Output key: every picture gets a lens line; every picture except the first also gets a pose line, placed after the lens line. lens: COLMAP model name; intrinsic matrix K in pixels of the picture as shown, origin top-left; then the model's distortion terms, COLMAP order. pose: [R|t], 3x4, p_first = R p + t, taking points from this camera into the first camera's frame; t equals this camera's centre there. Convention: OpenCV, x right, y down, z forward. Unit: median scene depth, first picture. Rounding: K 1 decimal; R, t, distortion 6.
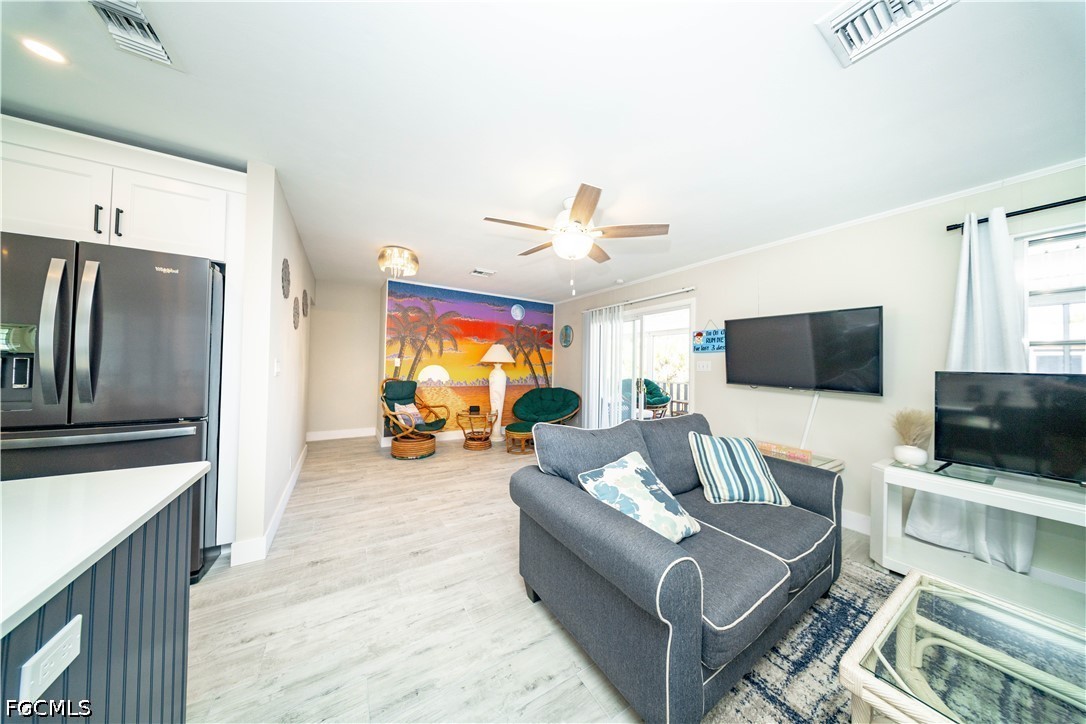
lens RADIAL K [[314.2, 0, 543.7], [0, 314.2, 360.5], [0, 0, 1]] dist [-0.003221, -0.001622]
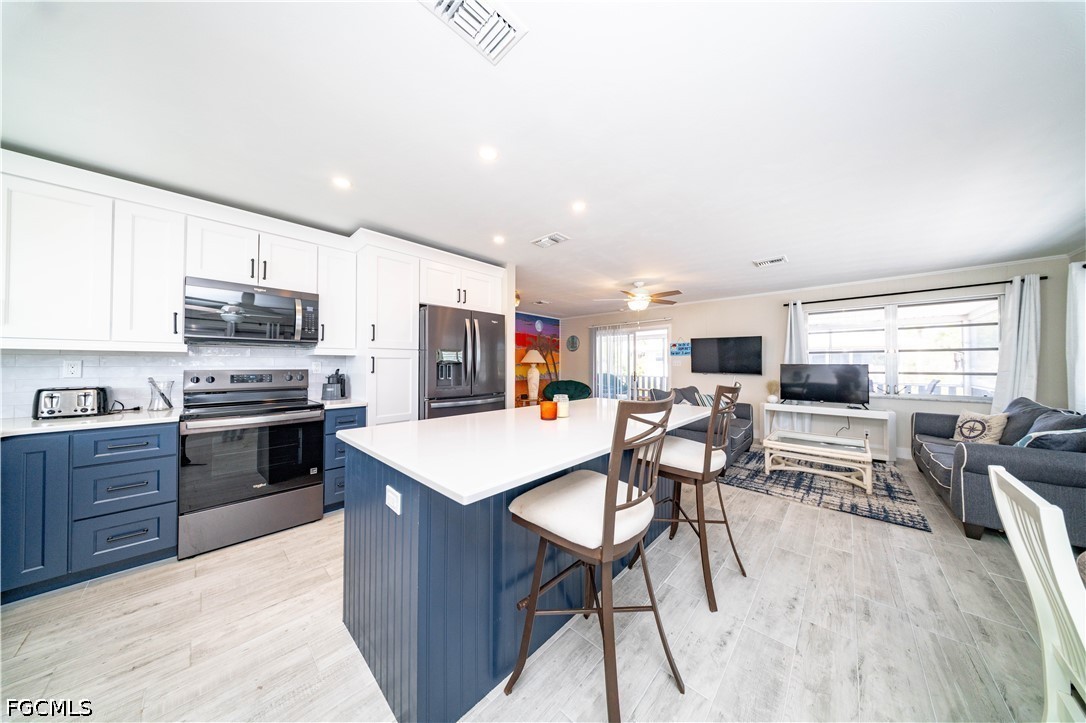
lens RADIAL K [[314.2, 0, 543.7], [0, 314.2, 360.0], [0, 0, 1]] dist [-0.003221, -0.001622]
pose [[0.967880, -0.013807, 0.251032, -0.598177], [0.013228, 0.999905, 0.003995, -0.015990], [-0.251063, -0.000547, 0.967970, -0.473217]]
